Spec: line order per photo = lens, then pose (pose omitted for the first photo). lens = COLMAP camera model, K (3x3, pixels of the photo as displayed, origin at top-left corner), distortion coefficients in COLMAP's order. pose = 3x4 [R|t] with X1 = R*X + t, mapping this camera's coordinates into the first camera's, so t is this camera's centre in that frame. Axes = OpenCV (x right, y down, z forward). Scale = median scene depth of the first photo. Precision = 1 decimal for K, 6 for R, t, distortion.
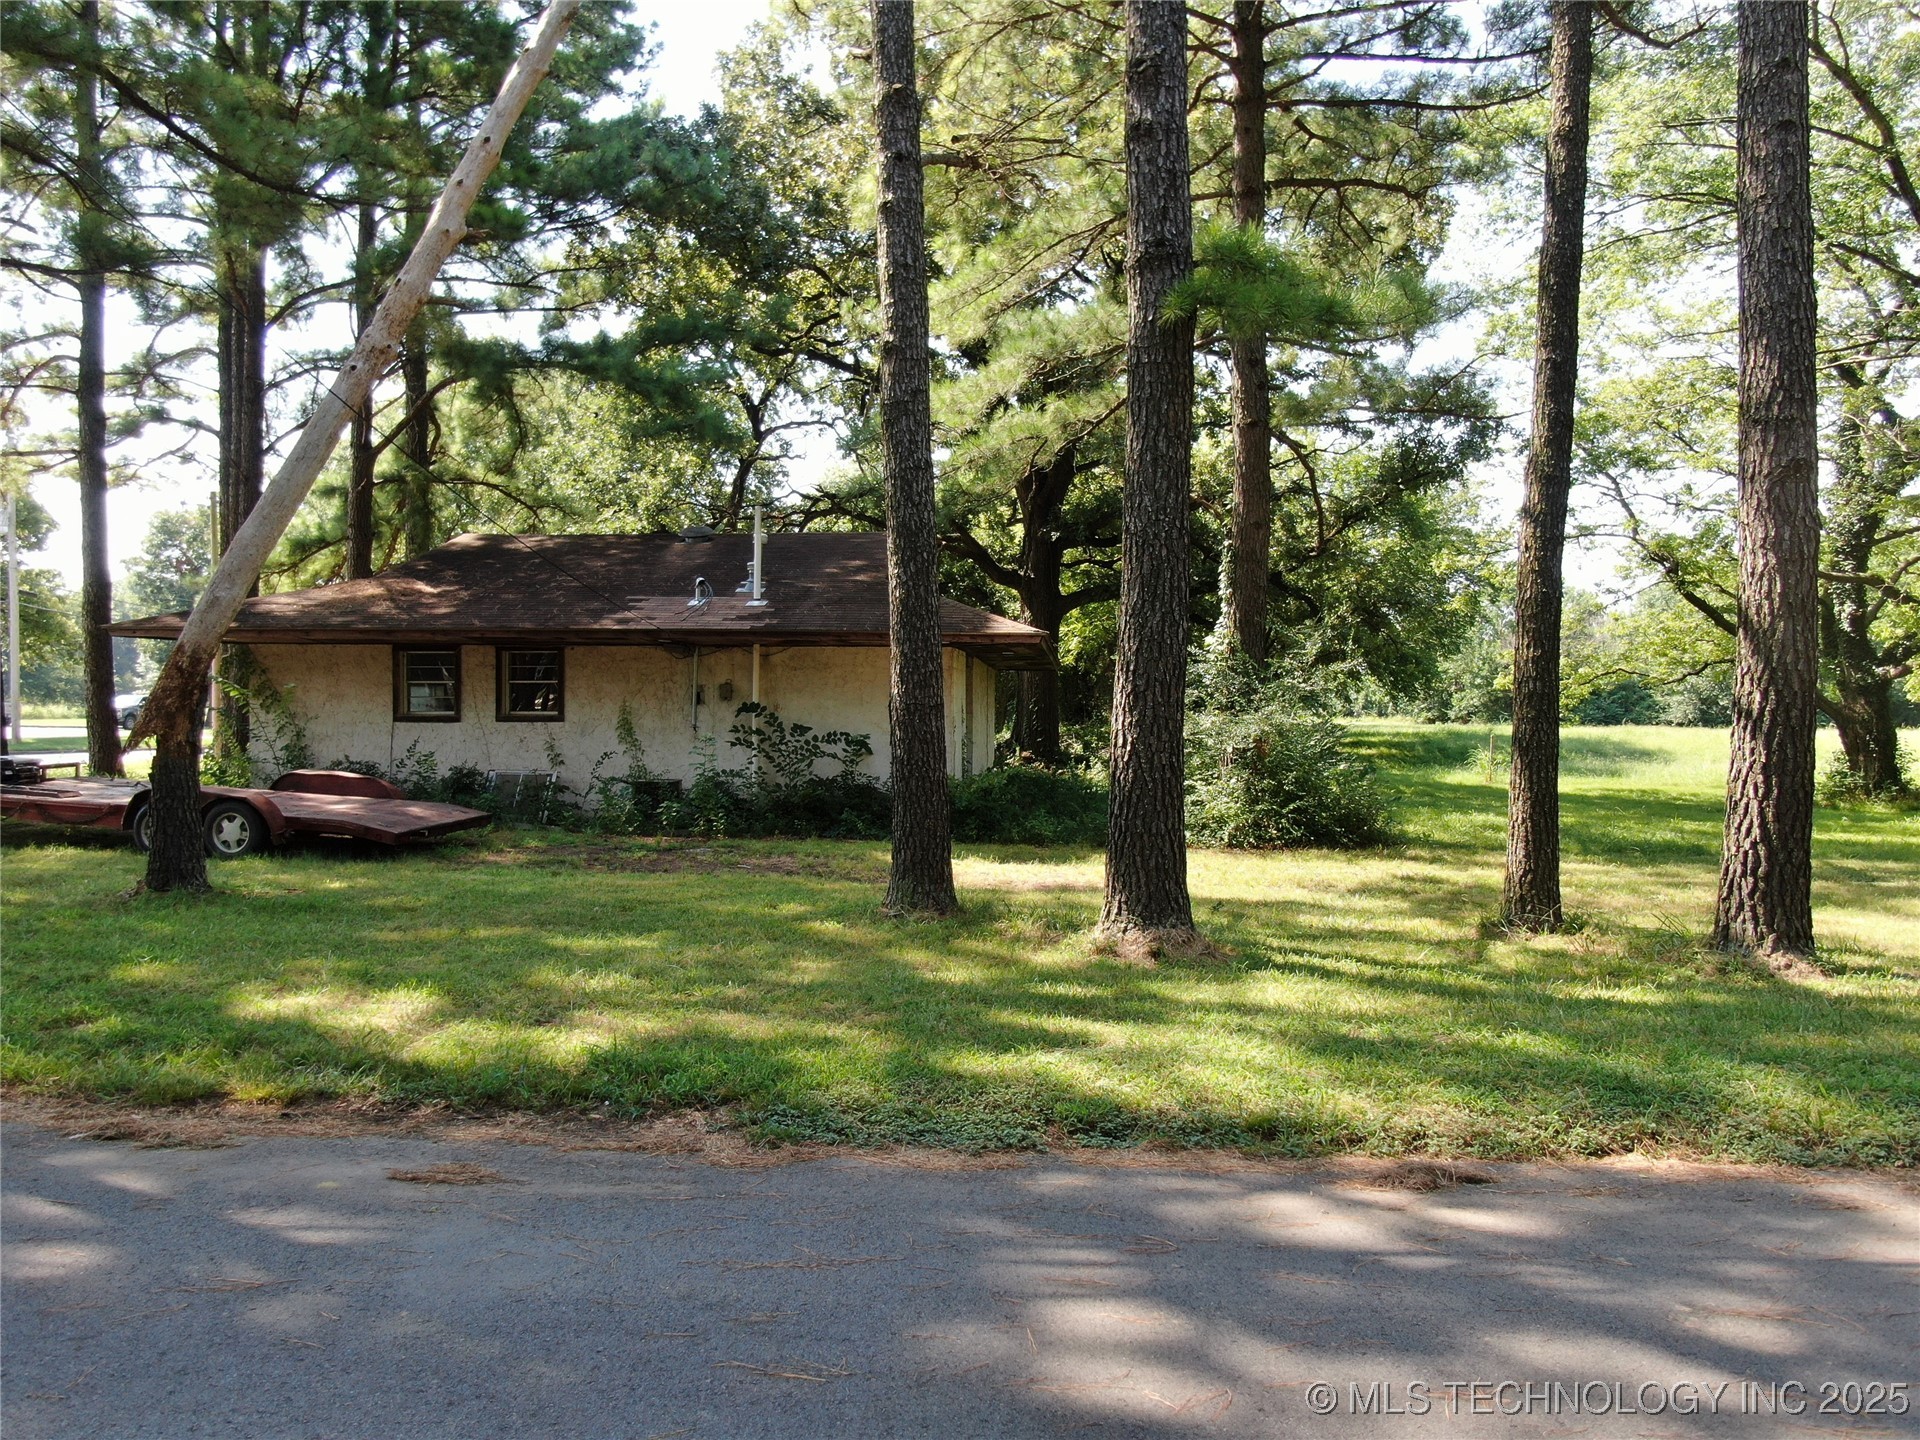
lens RADIAL K [[1370.0, 0, 959.1], [0, 1370.0, 723.3], [0, 0, 1]] dist [-0.039500, -0.002522]
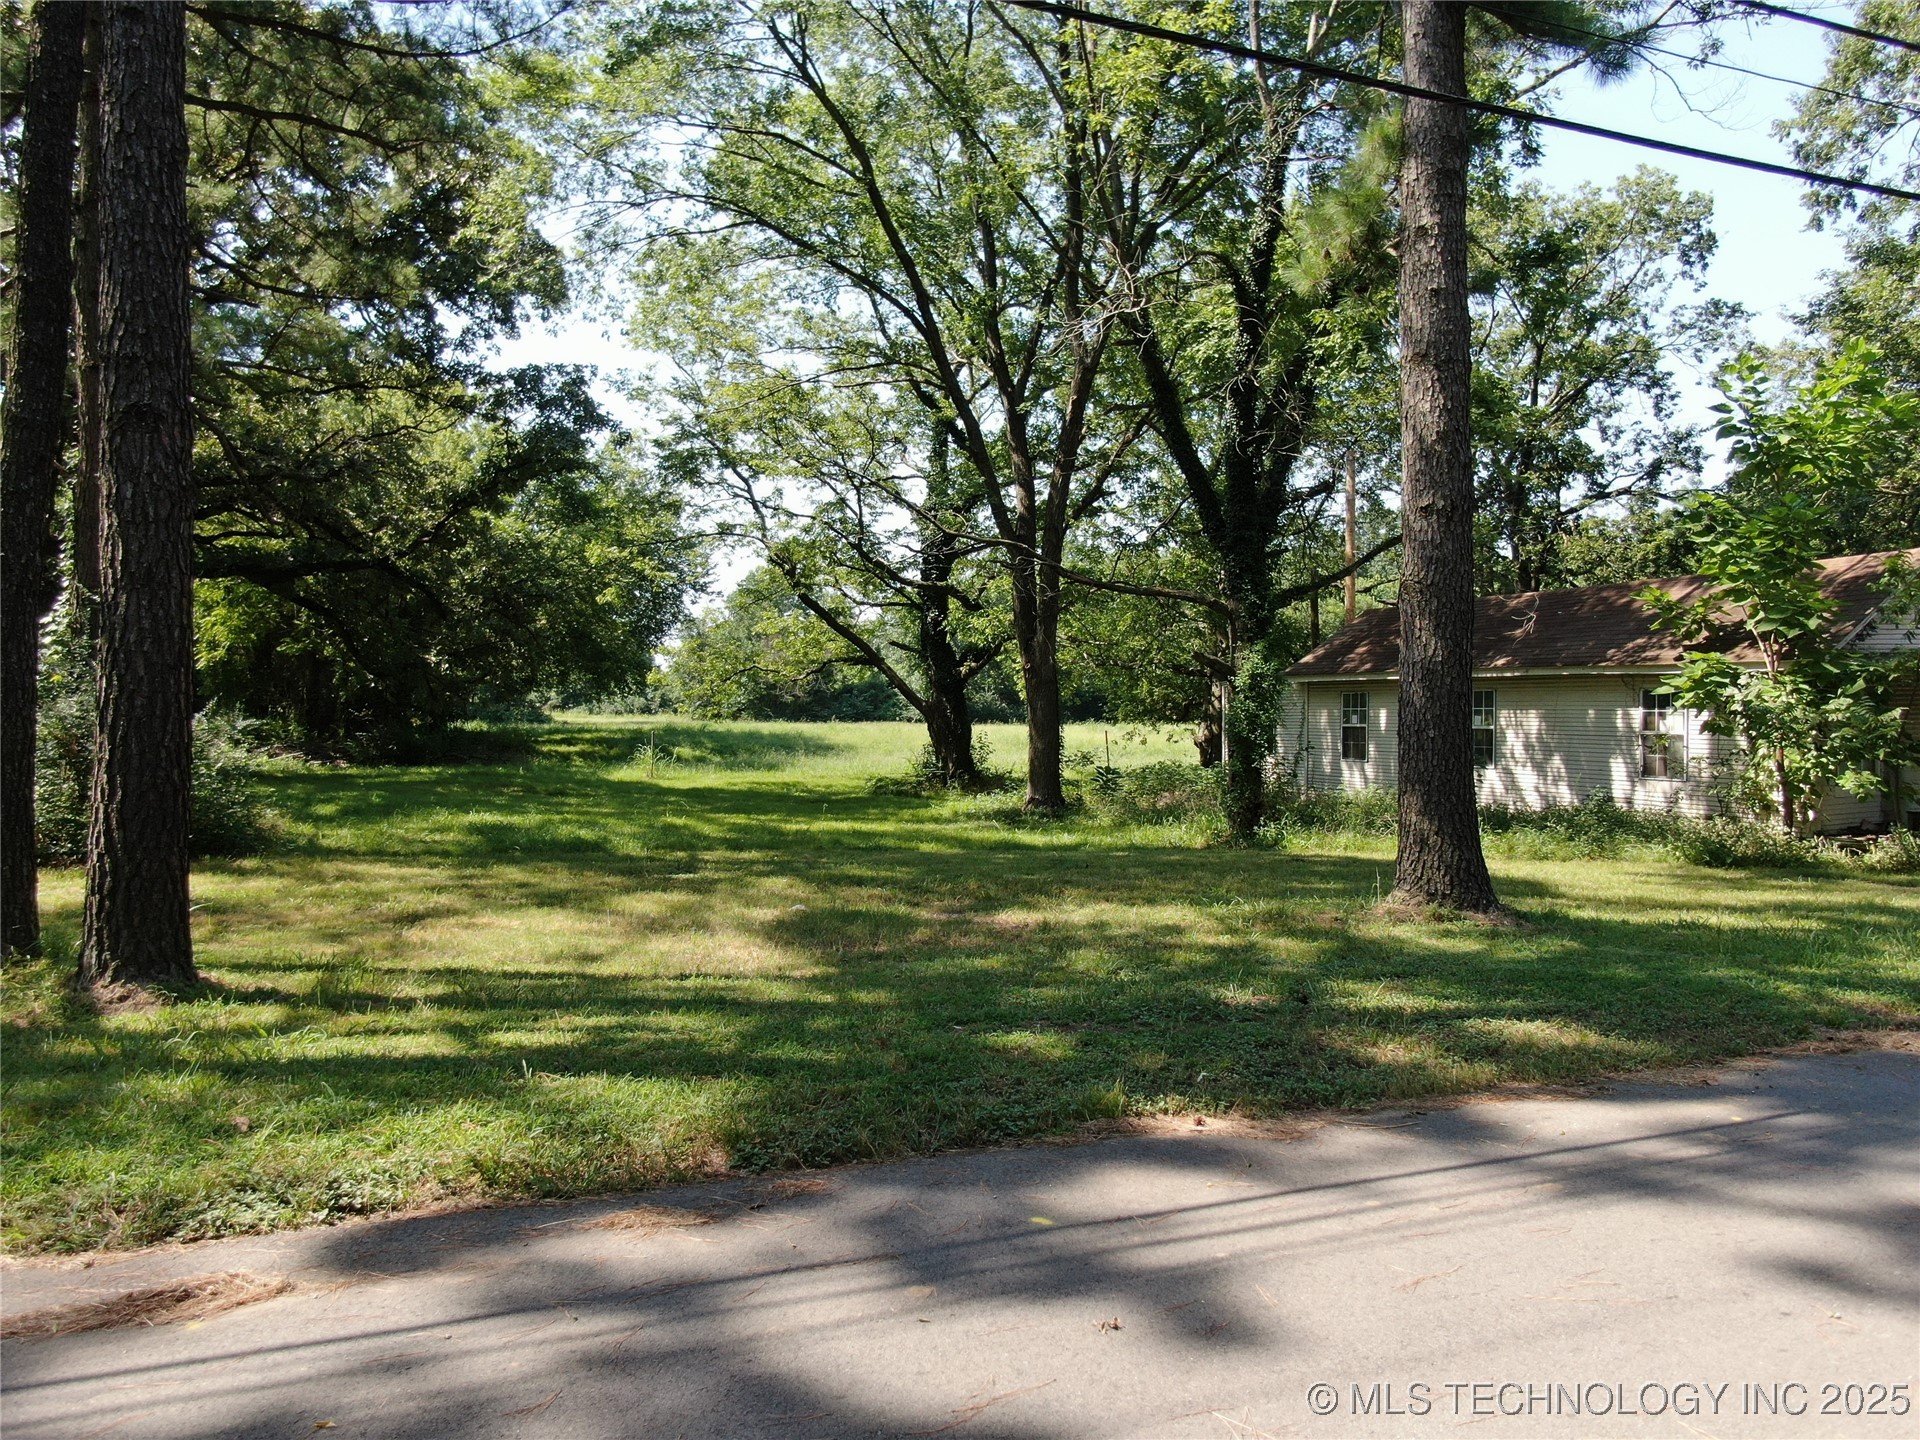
lens RADIAL K [[1370.0, 0, 950.0], [0, 1370.0, 723.5], [0, 0, 1]] dist [-0.039500, -0.002522]
pose [[0.904571, -0.003283, 0.426309, 0.339564], [0.002627, 0.999994, 0.002127, 0.002785], [-0.426314, -0.000804, 0.904575, 0.003375]]
